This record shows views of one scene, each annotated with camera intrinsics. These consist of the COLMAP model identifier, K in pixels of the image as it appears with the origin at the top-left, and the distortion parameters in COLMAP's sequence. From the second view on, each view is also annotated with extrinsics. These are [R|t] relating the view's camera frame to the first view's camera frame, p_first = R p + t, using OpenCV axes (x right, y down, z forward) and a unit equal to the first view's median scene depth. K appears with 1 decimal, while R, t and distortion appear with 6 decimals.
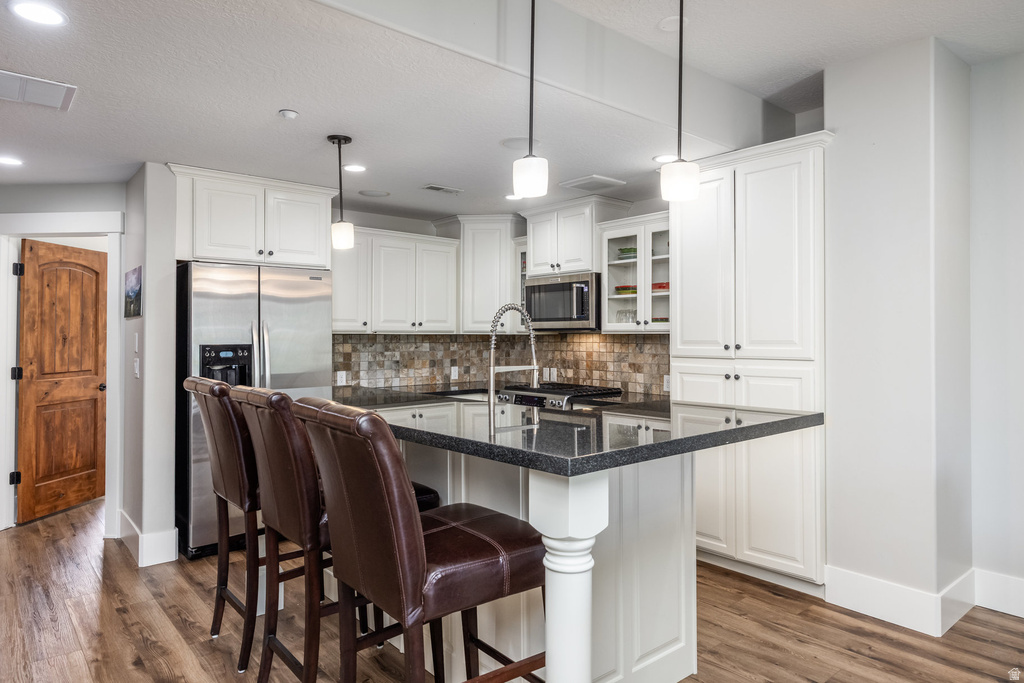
lens RADIAL K [[641.5, 0, 504.0], [0, 641.5, 335.4], [0, 0, 1]] dist [0.029146, 0.000220]
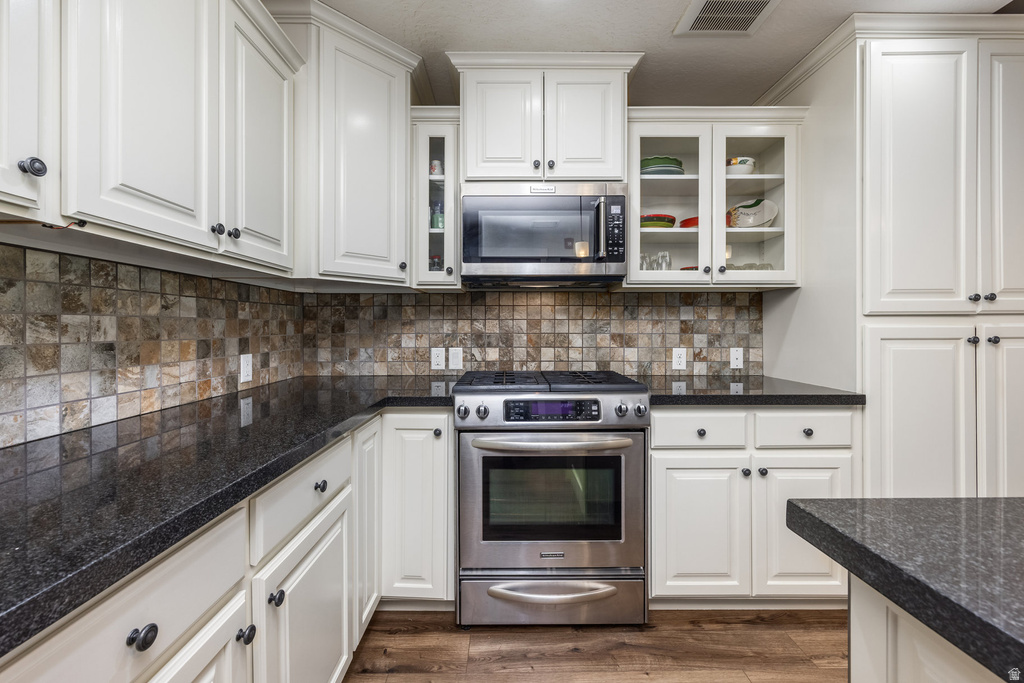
lens RADIAL K [[416.3, 0, 514.0], [0, 416.3, 328.7], [0, 0, 1]] dist [-0.000349, 0.000091]
pose [[0.627196, -0.003343, 0.778854, -0.211166], [0.001381, 0.999994, 0.003181, 0.033129], [-0.778860, -0.000920, 0.627197, 0.744200]]
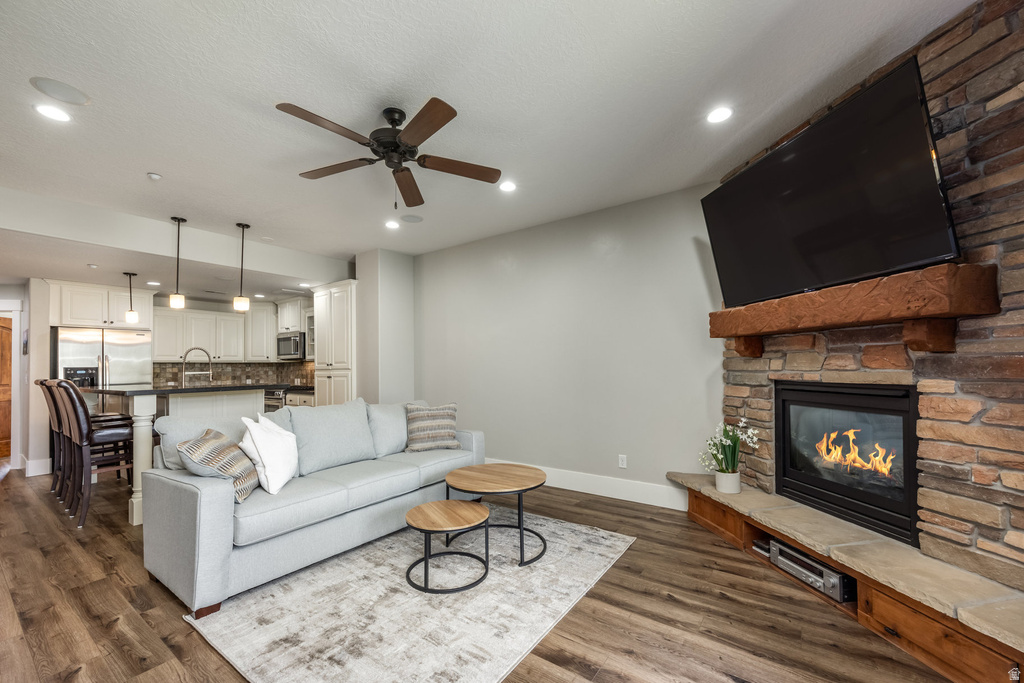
lens RADIAL K [[416.3, 0, 504.7], [0, 416.3, 359.5], [0, 0, 1]] dist [-0.000349, 0.000091]
pose [[0.969797, -0.008468, 0.243765, 0.407478], [0.012770, 0.999789, -0.016074, 0.020929], [-0.243577, 0.018701, 0.969701, -0.447742]]
